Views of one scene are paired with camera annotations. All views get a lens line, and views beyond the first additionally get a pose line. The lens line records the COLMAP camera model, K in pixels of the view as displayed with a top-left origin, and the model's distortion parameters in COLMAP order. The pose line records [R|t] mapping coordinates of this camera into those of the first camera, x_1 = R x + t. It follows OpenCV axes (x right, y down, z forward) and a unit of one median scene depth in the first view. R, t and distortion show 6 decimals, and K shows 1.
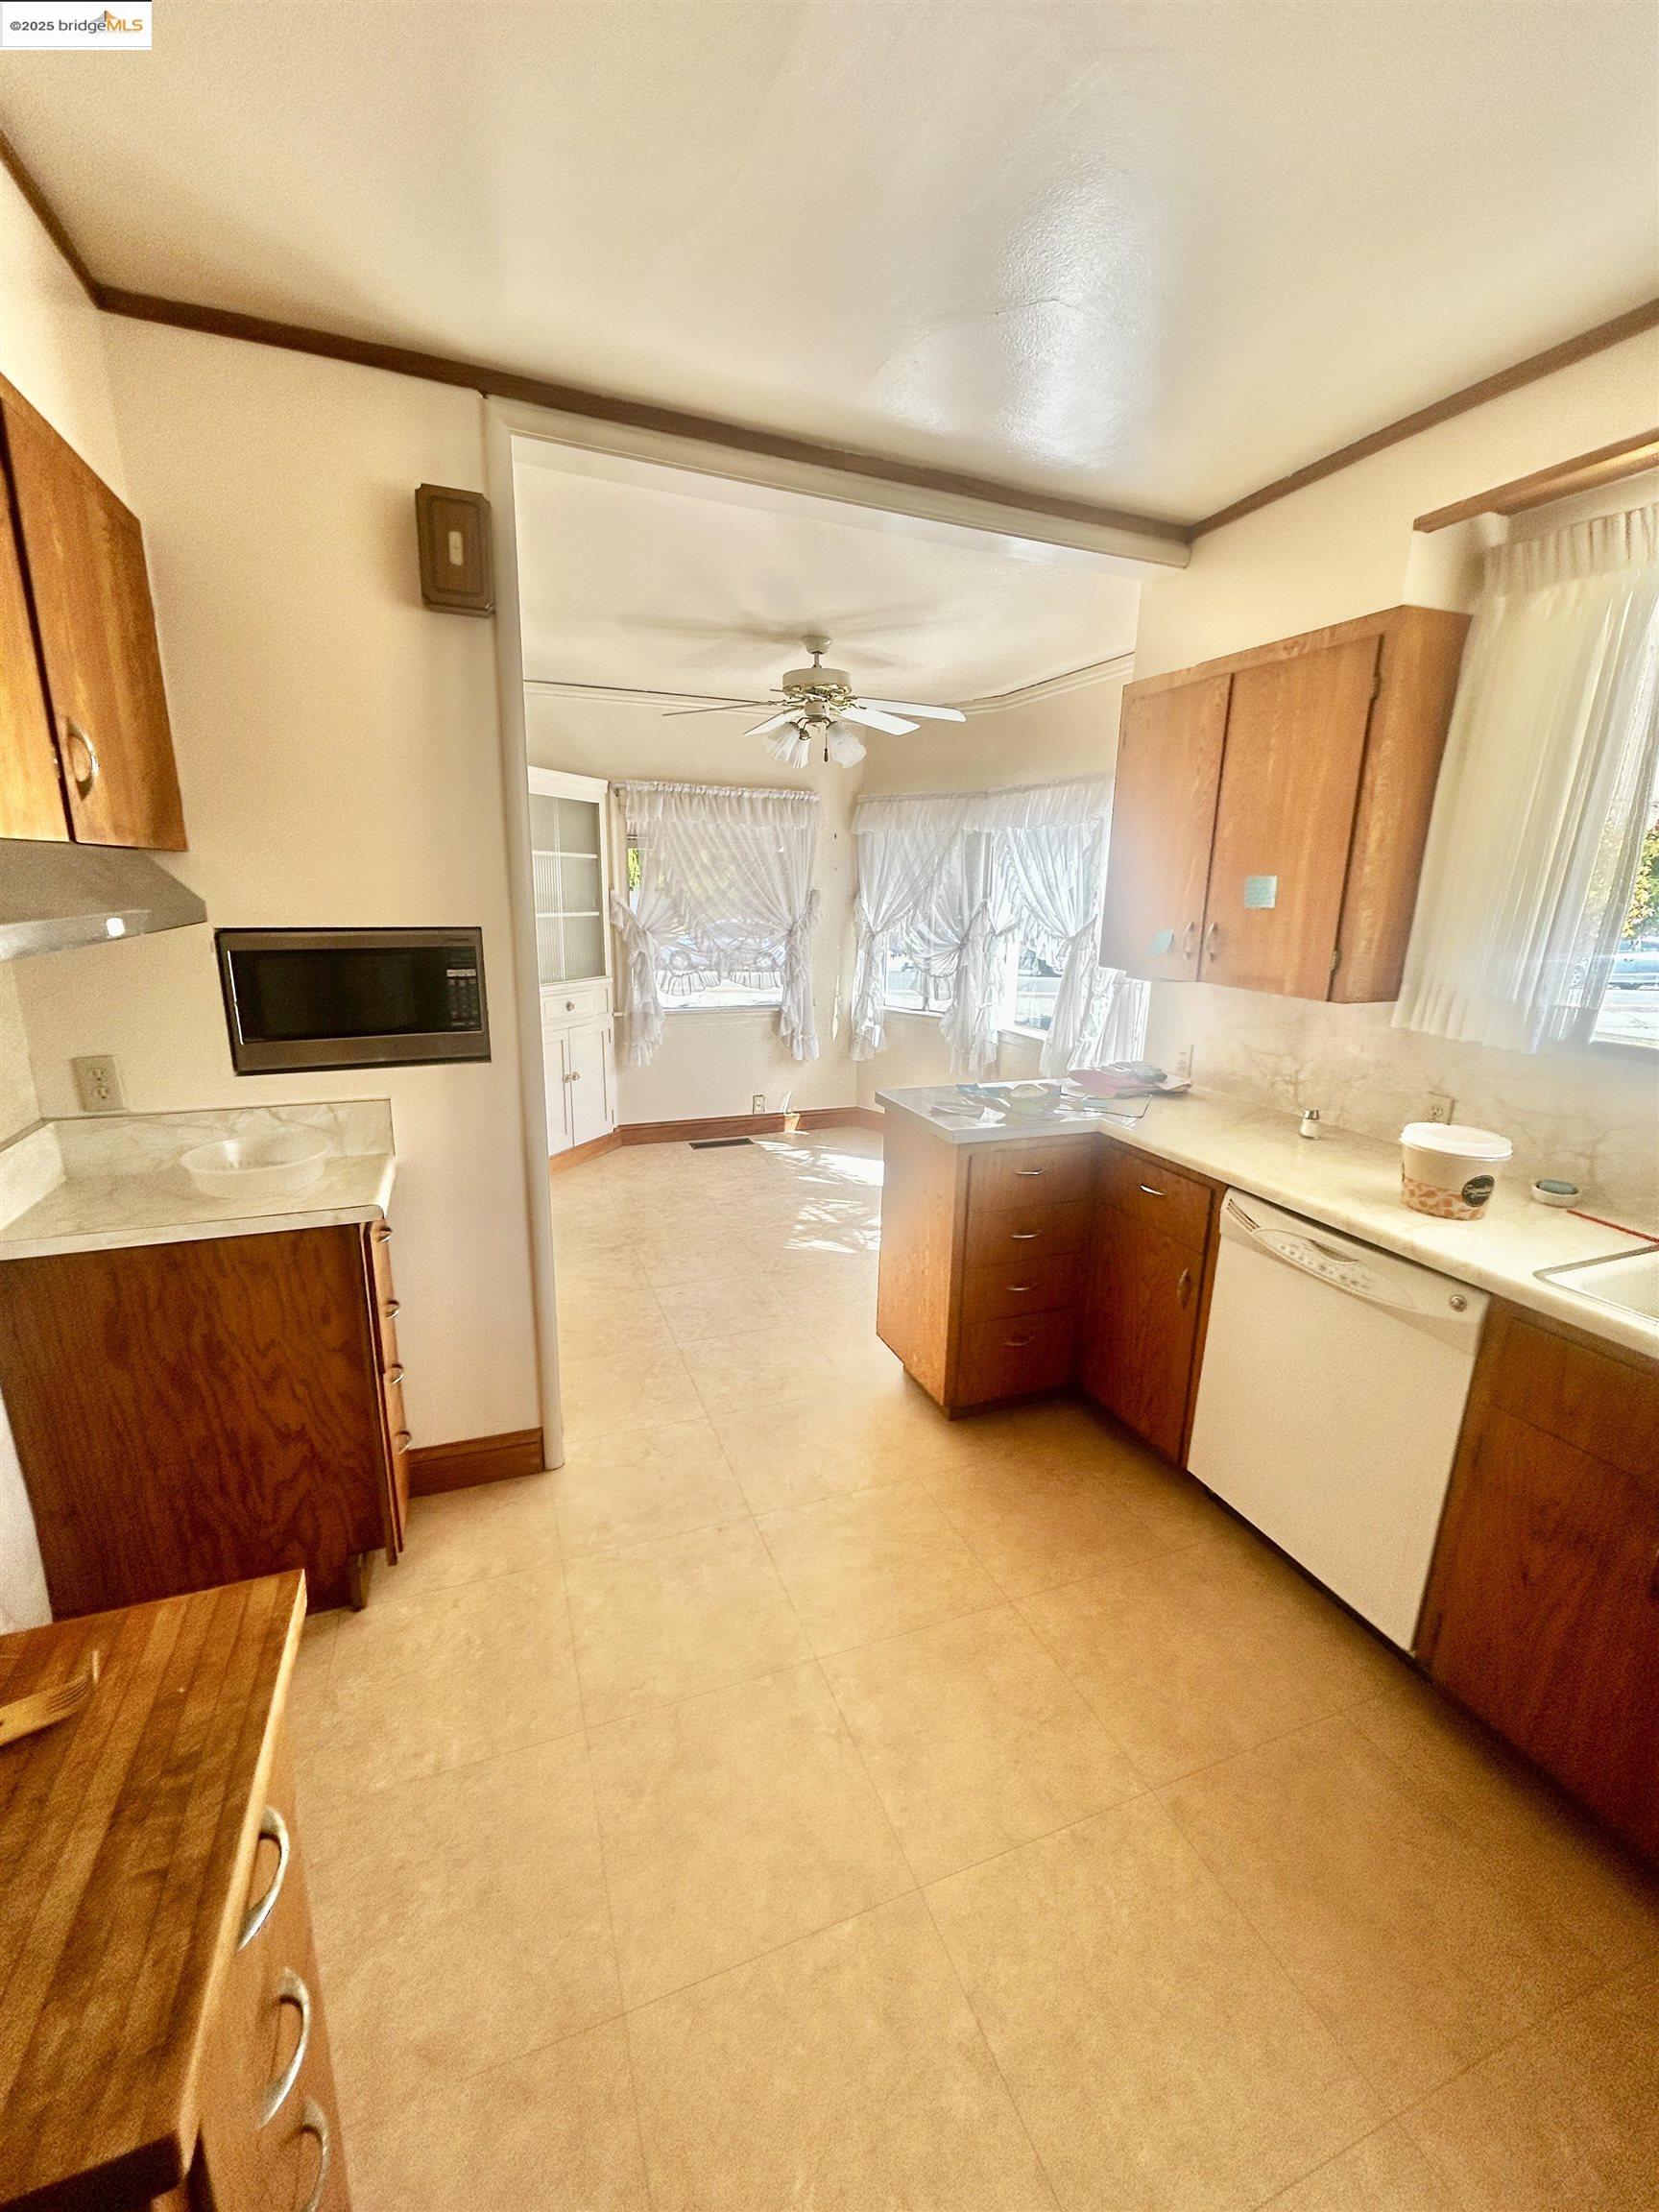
lens RADIAL K [[899.1, 0, 829.5], [0, 899.1, 1106.0], [0, 0, 1]] dist [-0.009690, 0.004339]
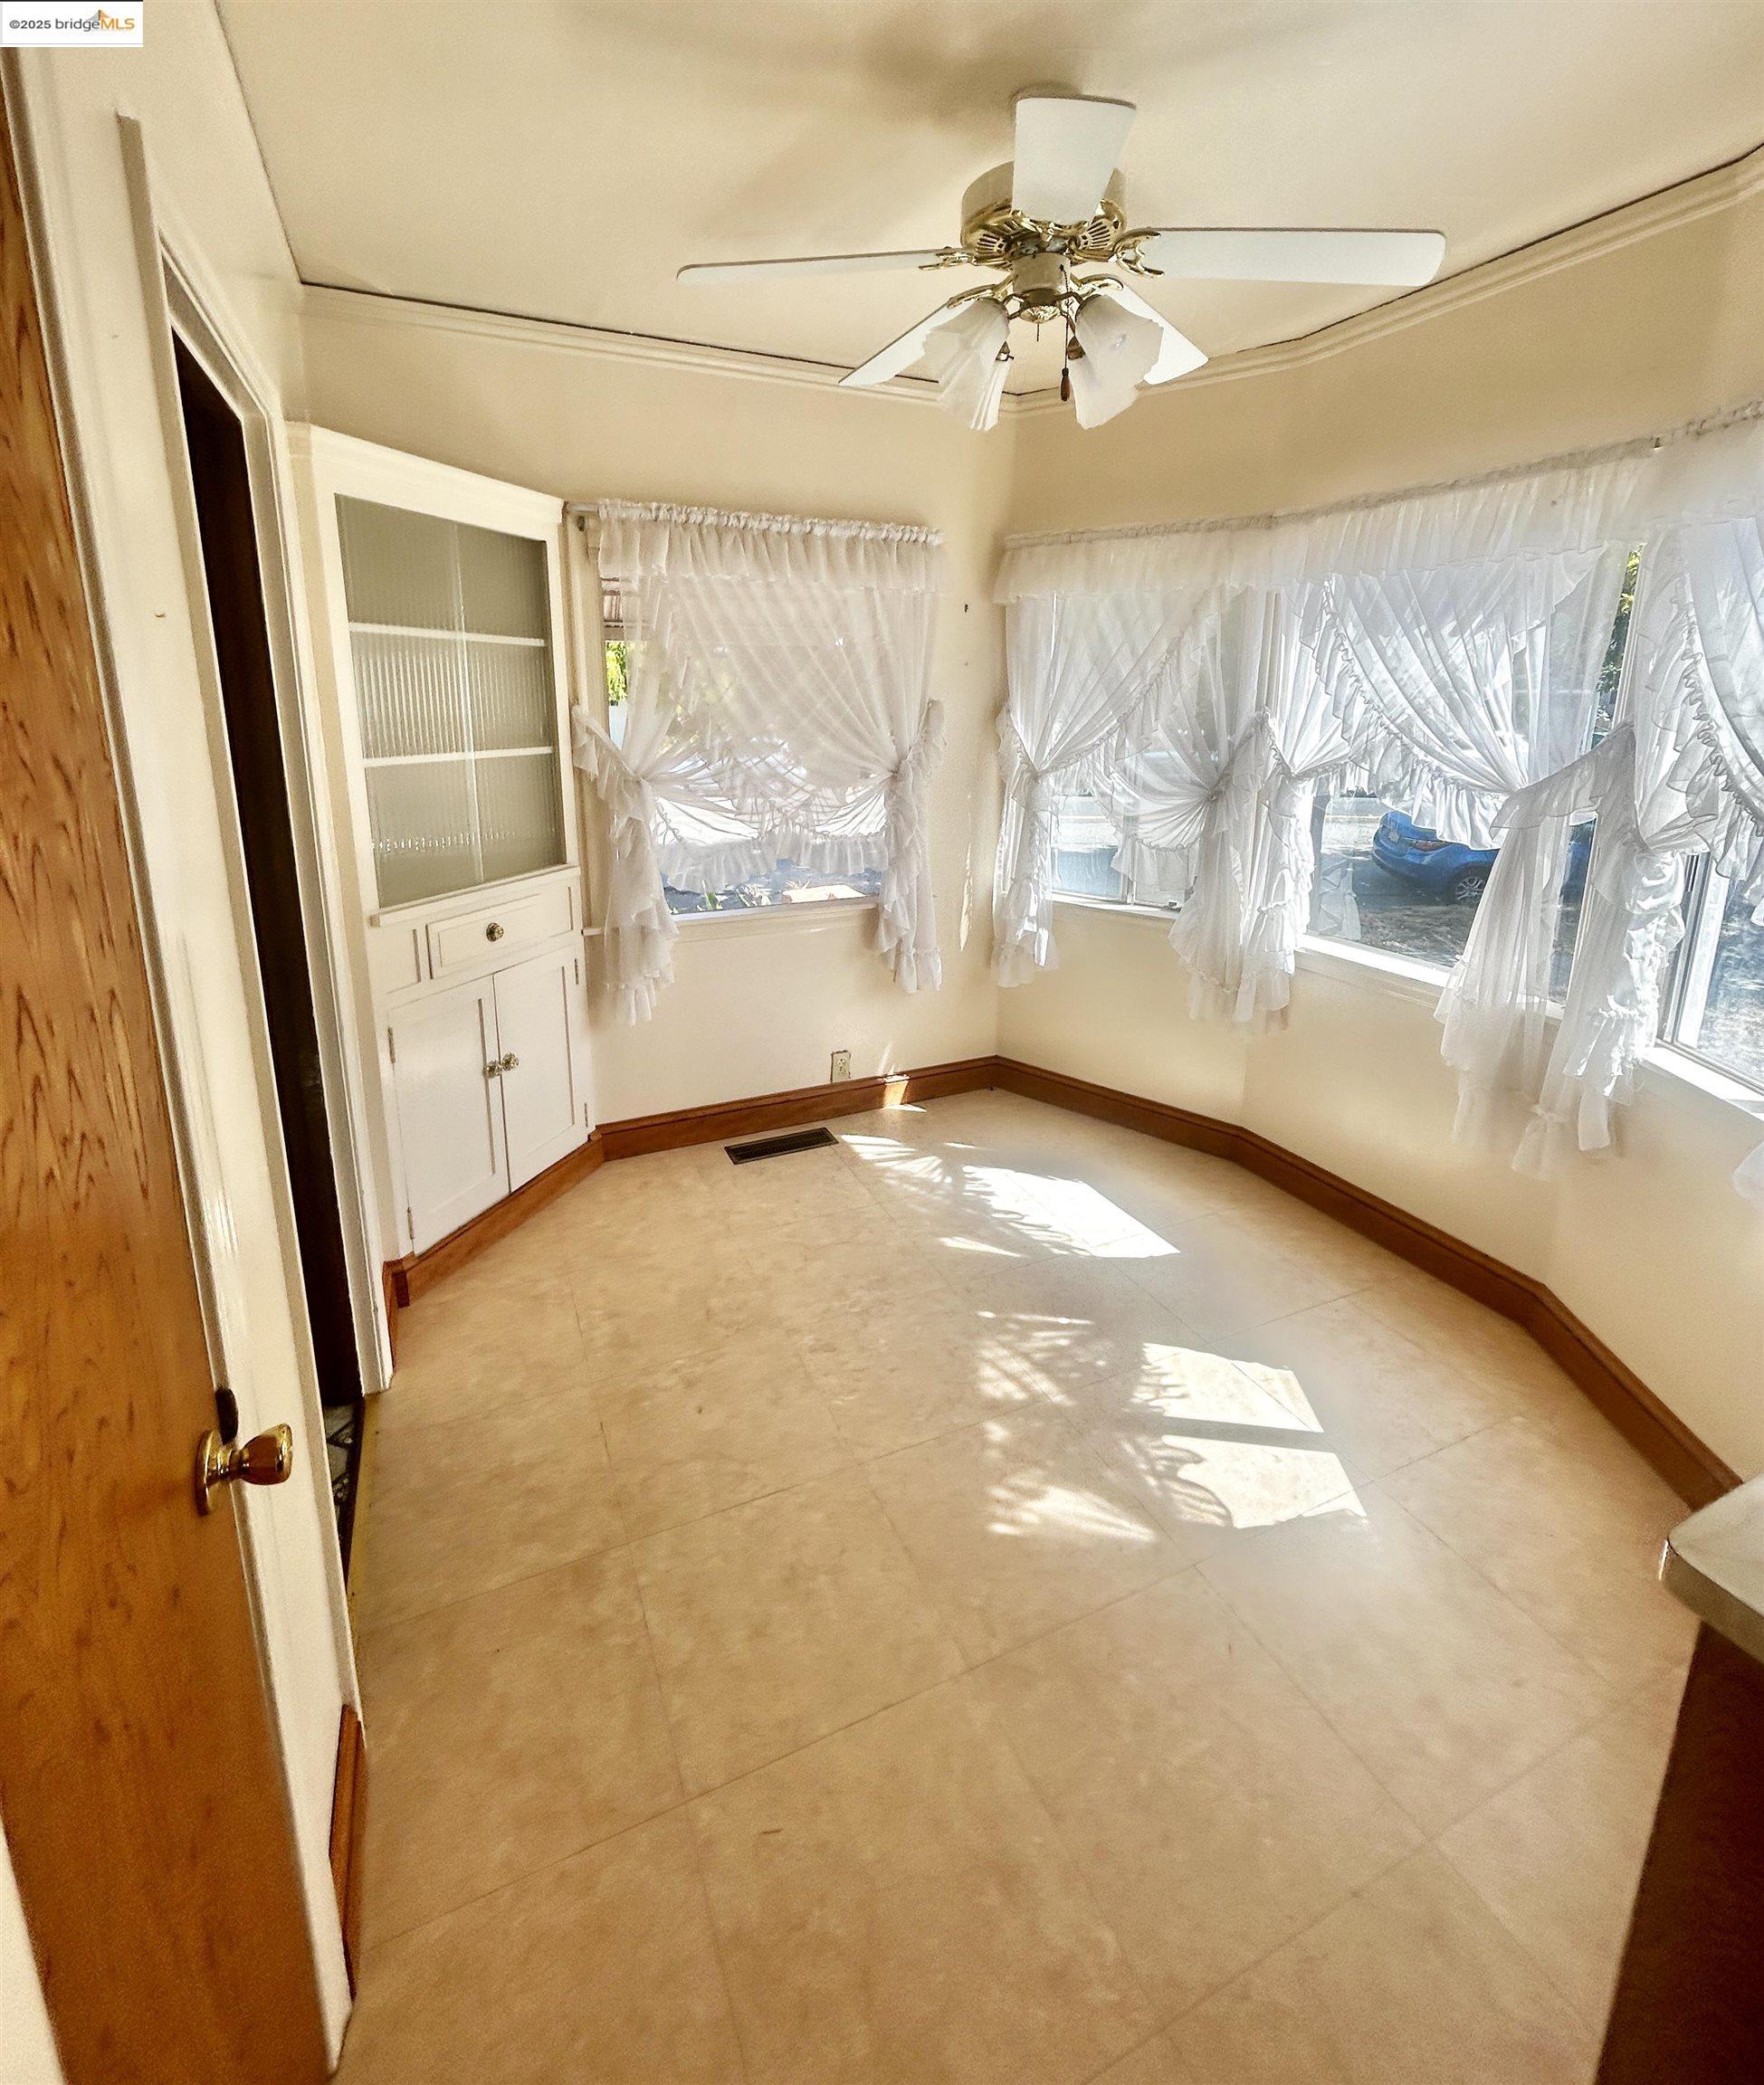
lens RADIAL K [[957.2, 0, 884.9], [0, 957.2, 902.3], [0, 0, 1]] dist [-0.001407, -0.000056]
pose [[0.998299, -0.025062, 0.052645, -0.088069], [0.026522, 0.999278, -0.027216, -0.099622], [-0.051925, 0.028566, 0.998242, 0.411210]]
